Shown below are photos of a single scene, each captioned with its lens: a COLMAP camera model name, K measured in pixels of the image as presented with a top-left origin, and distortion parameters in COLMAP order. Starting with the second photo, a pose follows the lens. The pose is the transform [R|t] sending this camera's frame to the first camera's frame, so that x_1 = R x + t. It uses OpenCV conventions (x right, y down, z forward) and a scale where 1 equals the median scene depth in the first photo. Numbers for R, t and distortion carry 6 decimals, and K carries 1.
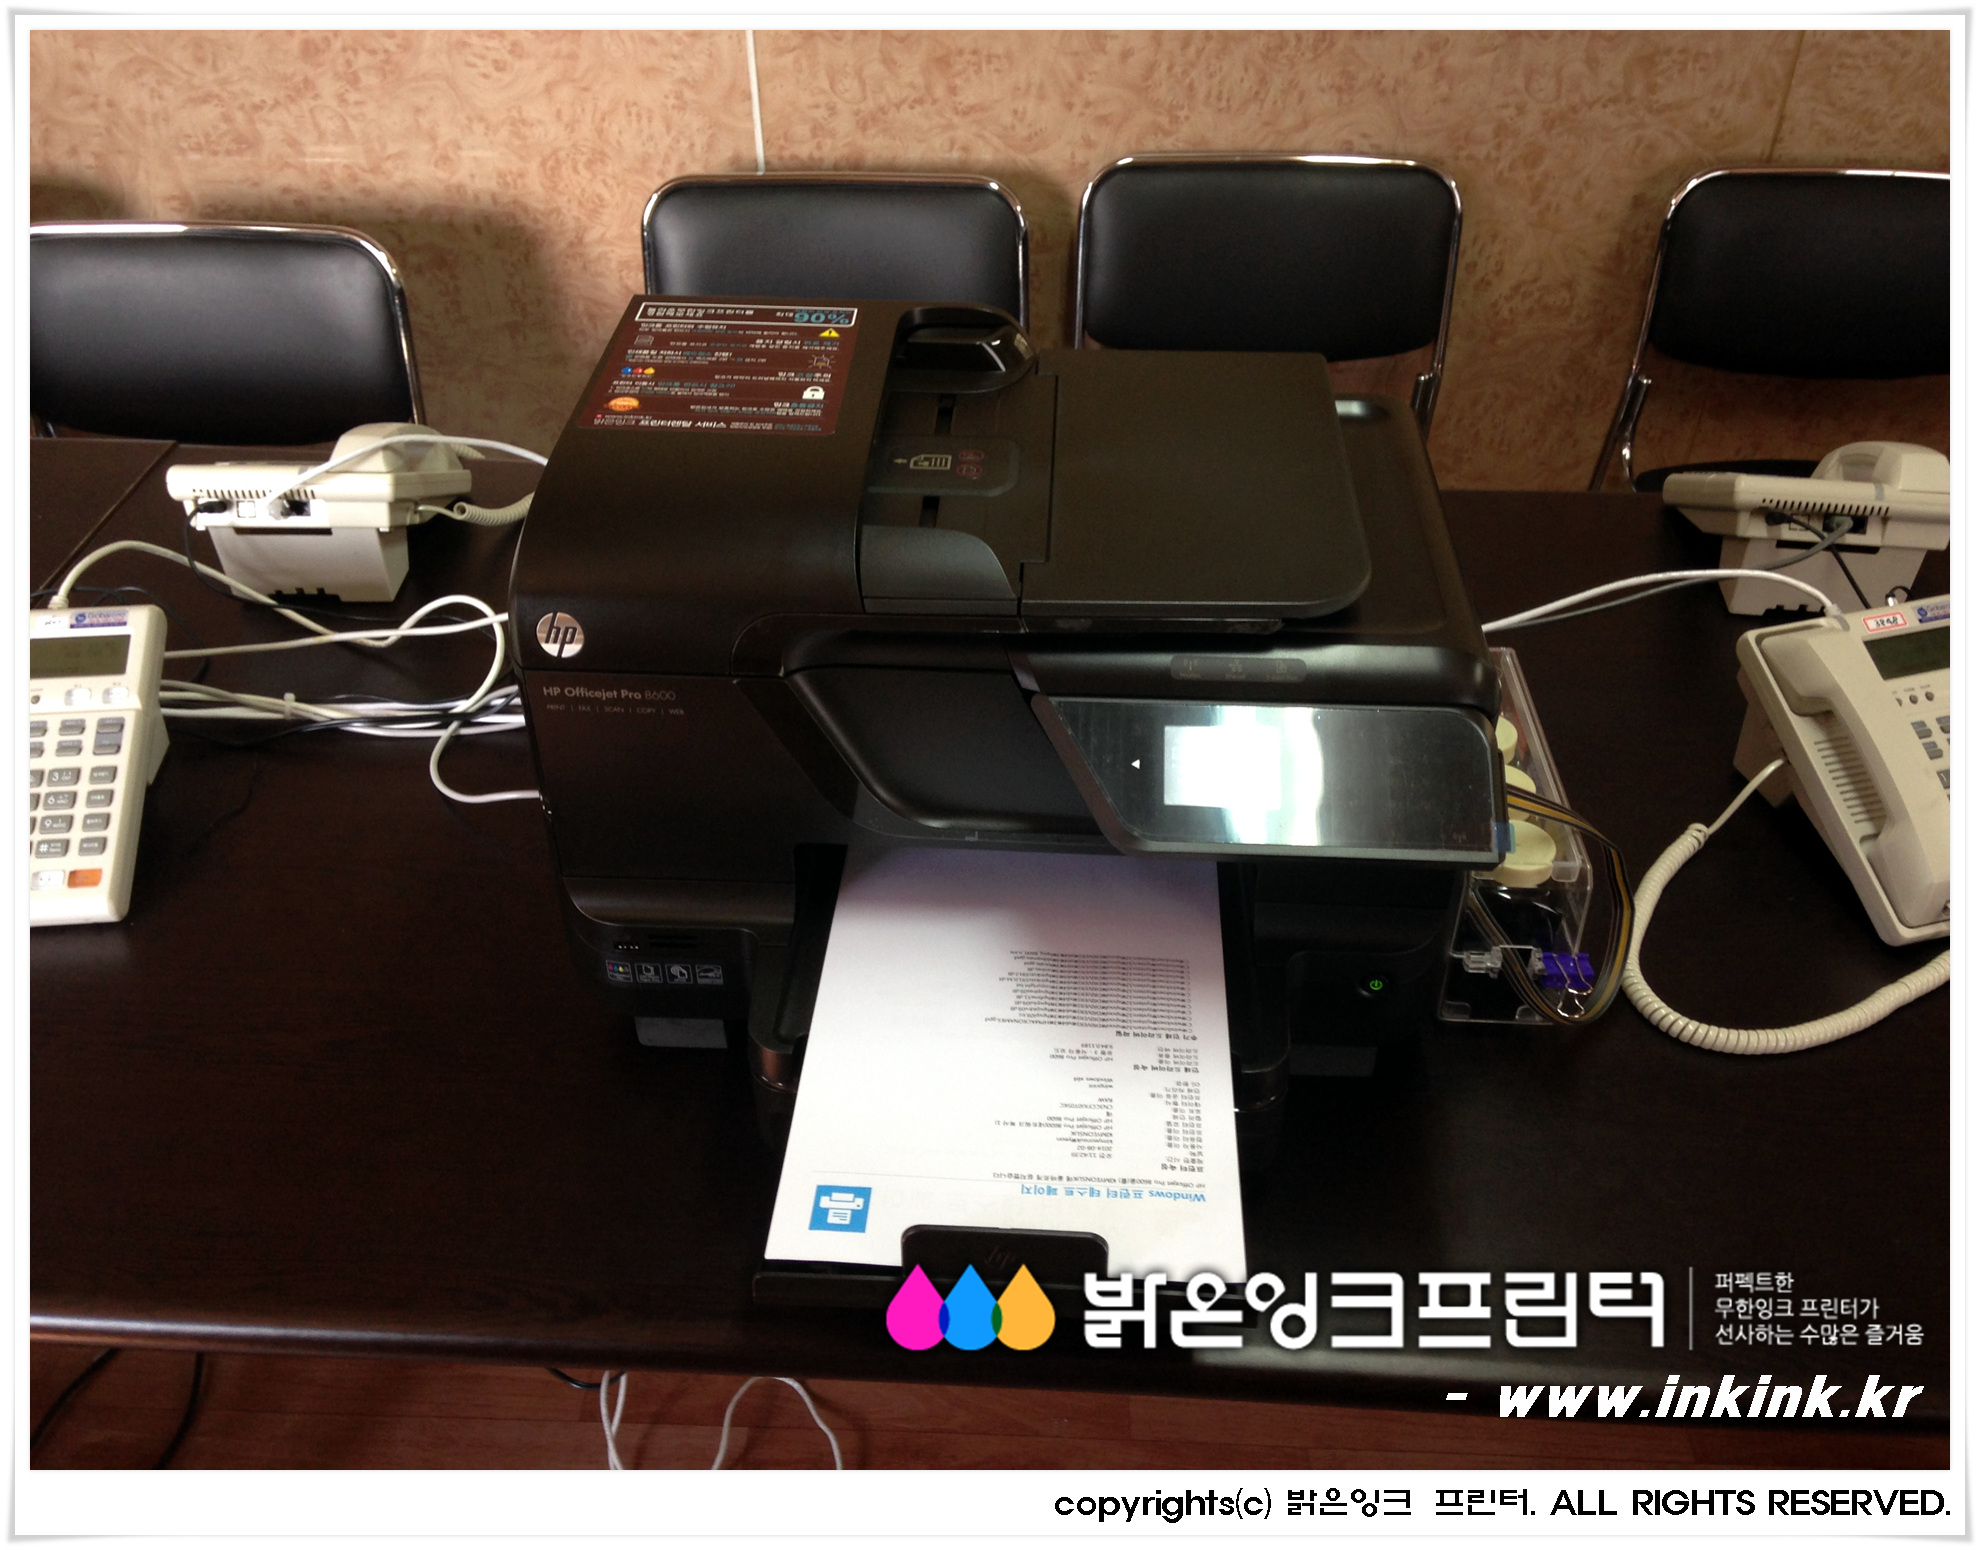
lens RADIAL K [[1755.5, 0, 978.0], [0, 1755.5, 774.8], [0, 0, 1]] dist [0.186884, -0.295661]
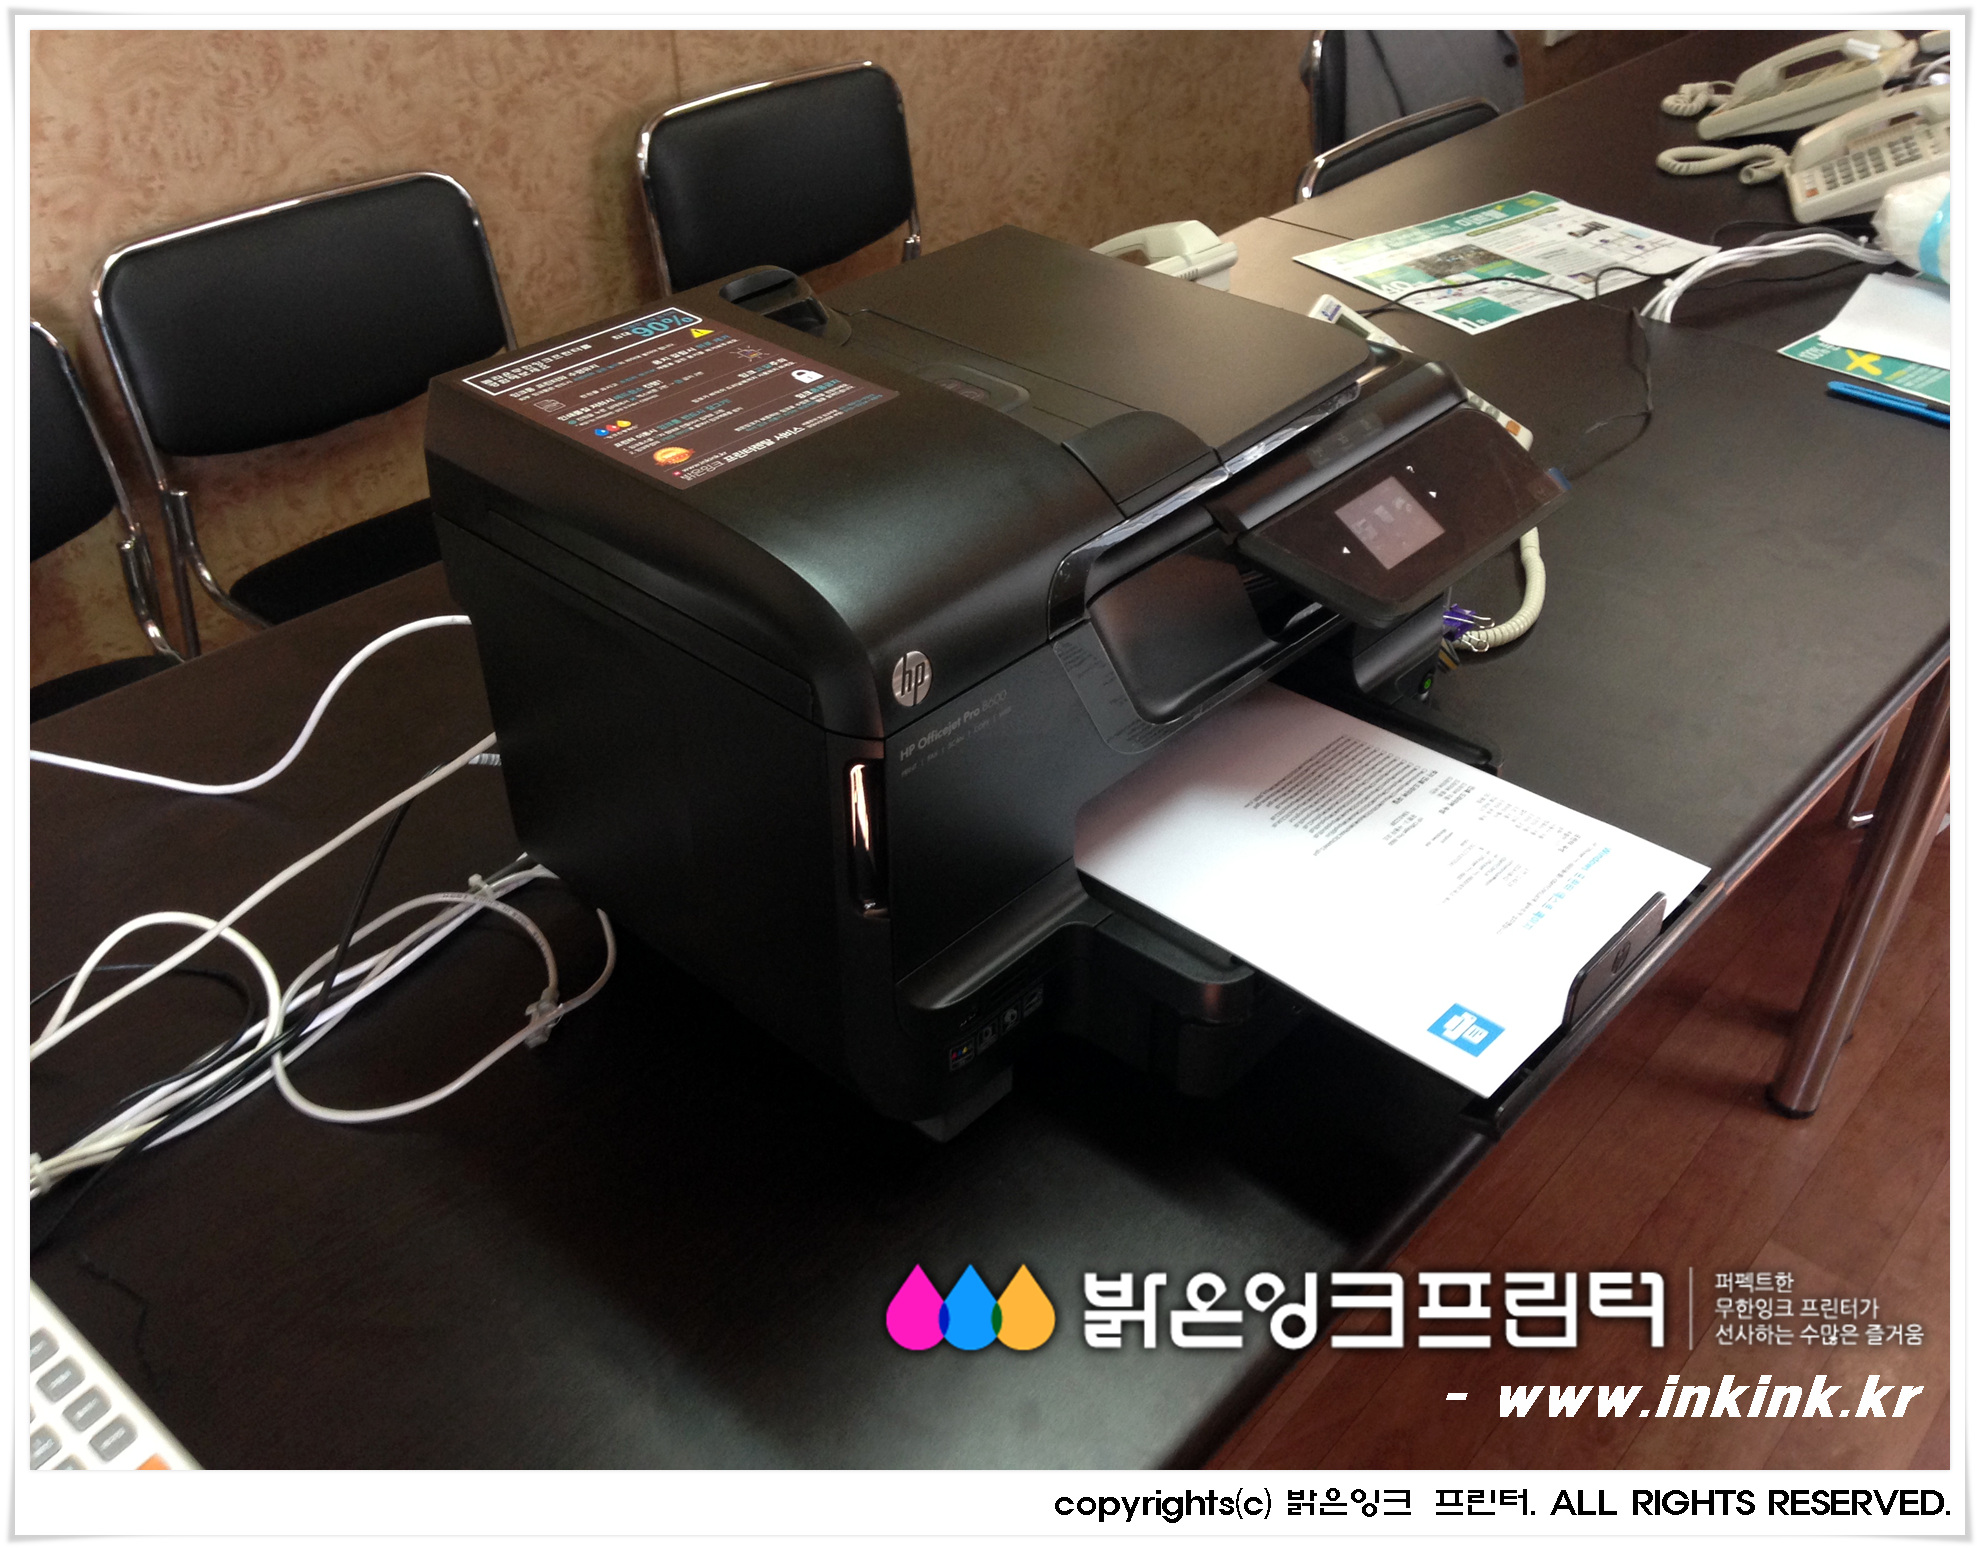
lens RADIAL K [[1755.5, 0, 978.0], [0, 1755.5, 774.8], [0, 0, 1]] dist [0.186884, -0.295661]
pose [[0.629352, -0.451663, 0.632390, -0.313757], [0.473033, 0.868288, 0.149385, -0.061347], [-0.616568, 0.205125, 0.760110, 0.144453]]
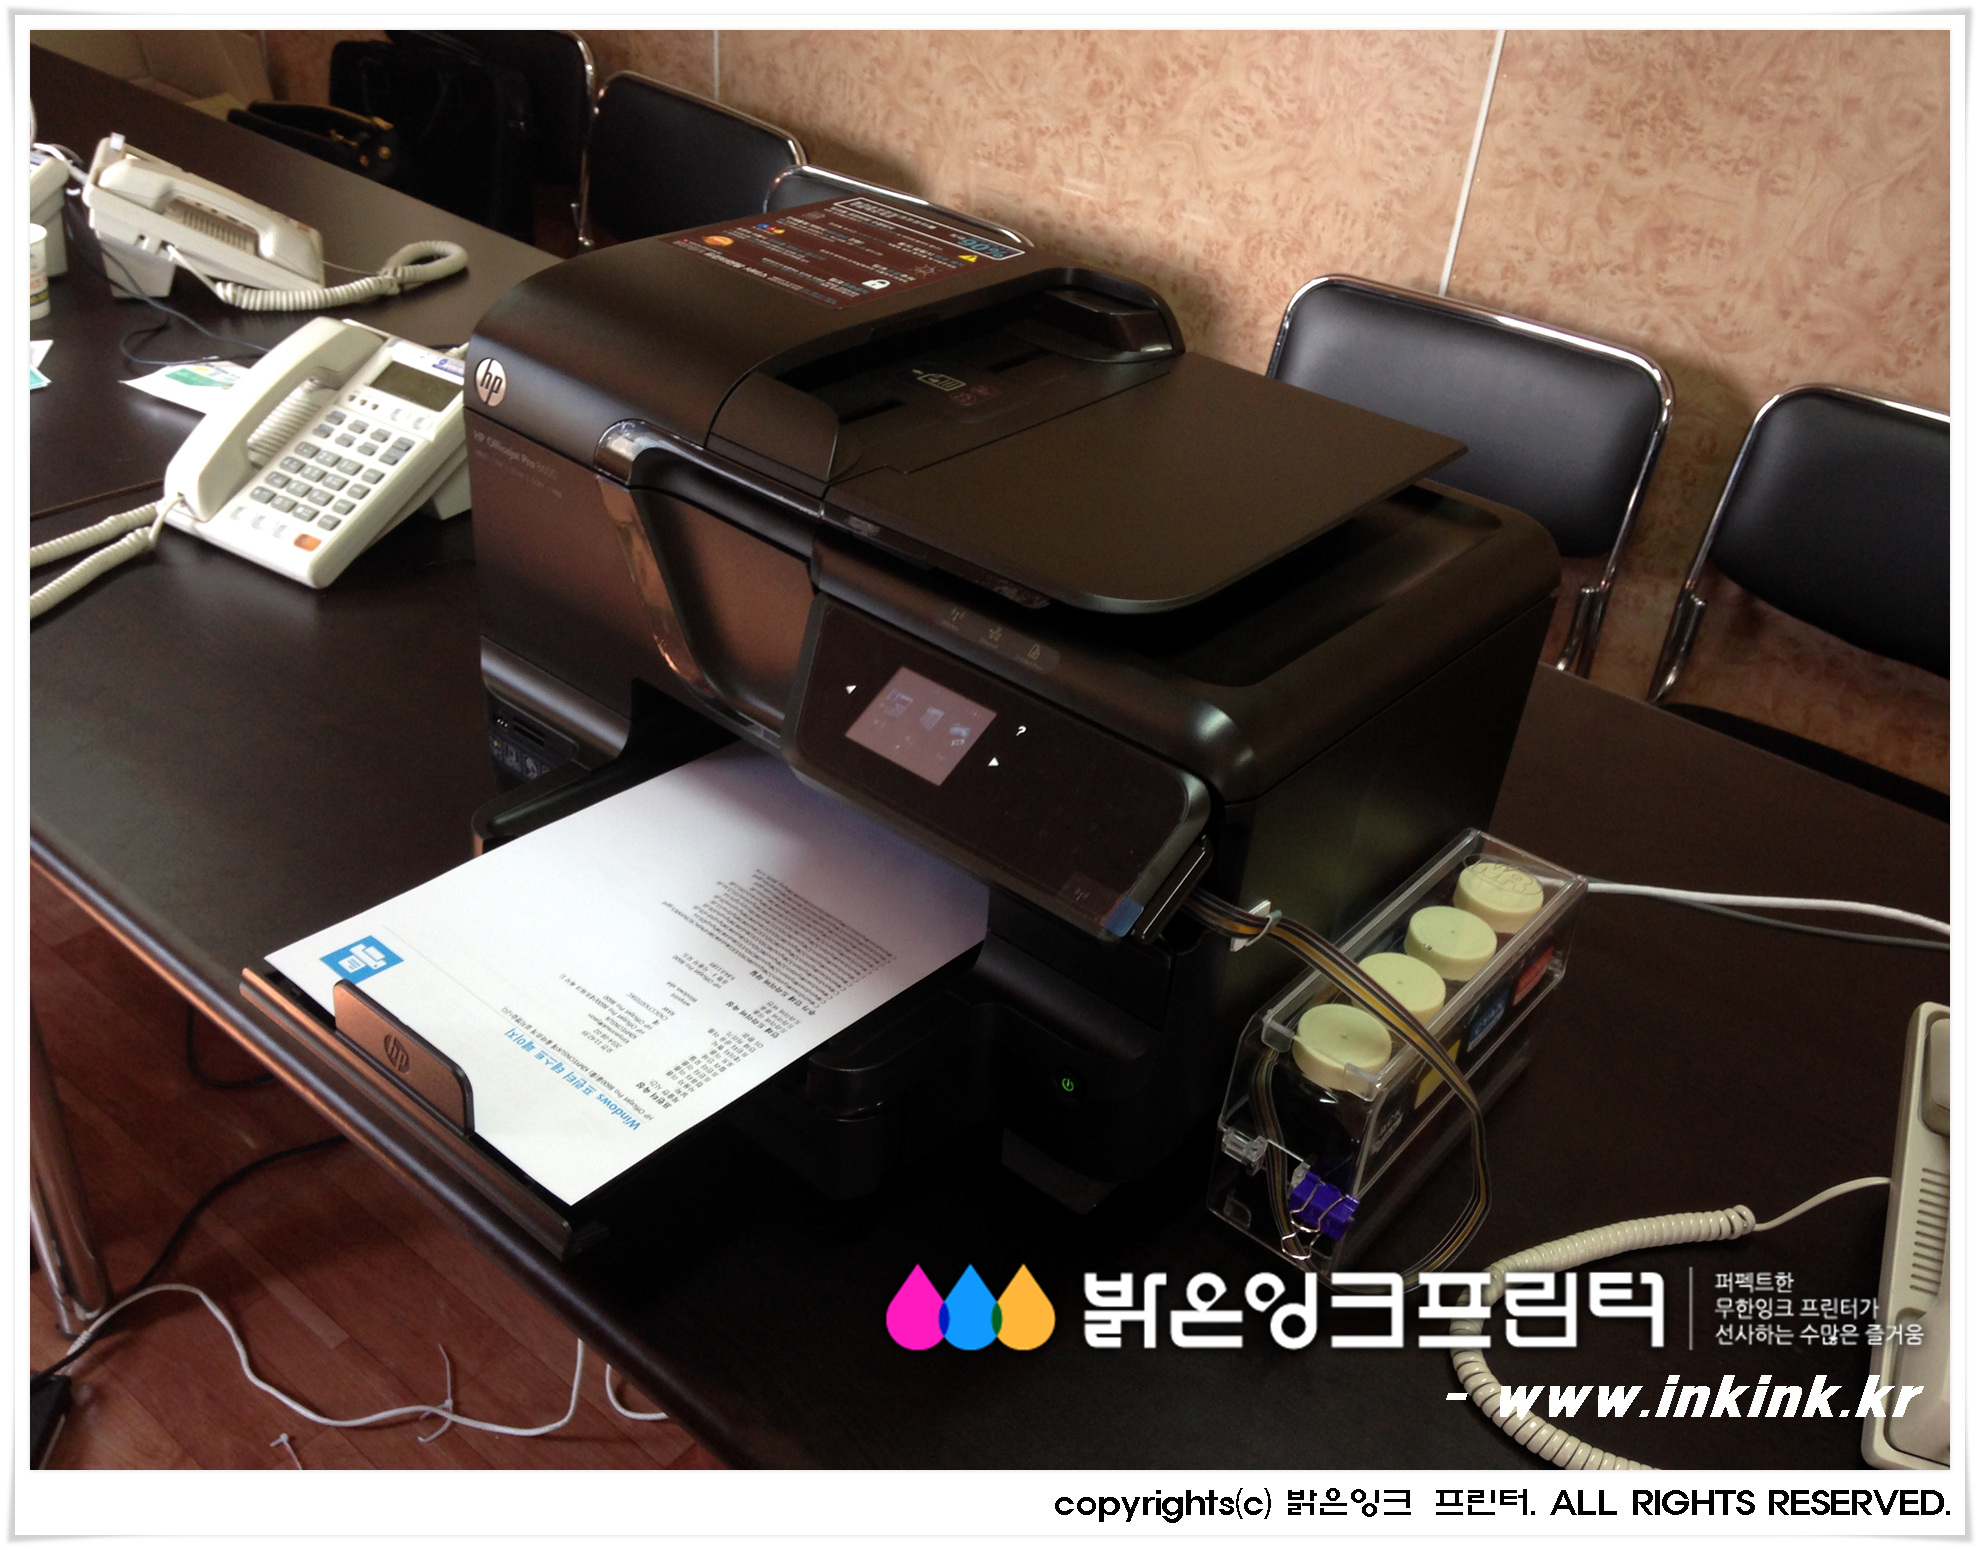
lens RADIAL K [[1755.5, 0, 978.0], [0, 1755.5, 774.8], [0, 0, 1]] dist [0.186884, -0.295661]
pose [[0.797321, 0.383237, -0.466271, 0.234268], [-0.433583, 0.901113, -0.000783, 0.002506], [0.419863, 0.202791, 0.884642, 0.096123]]
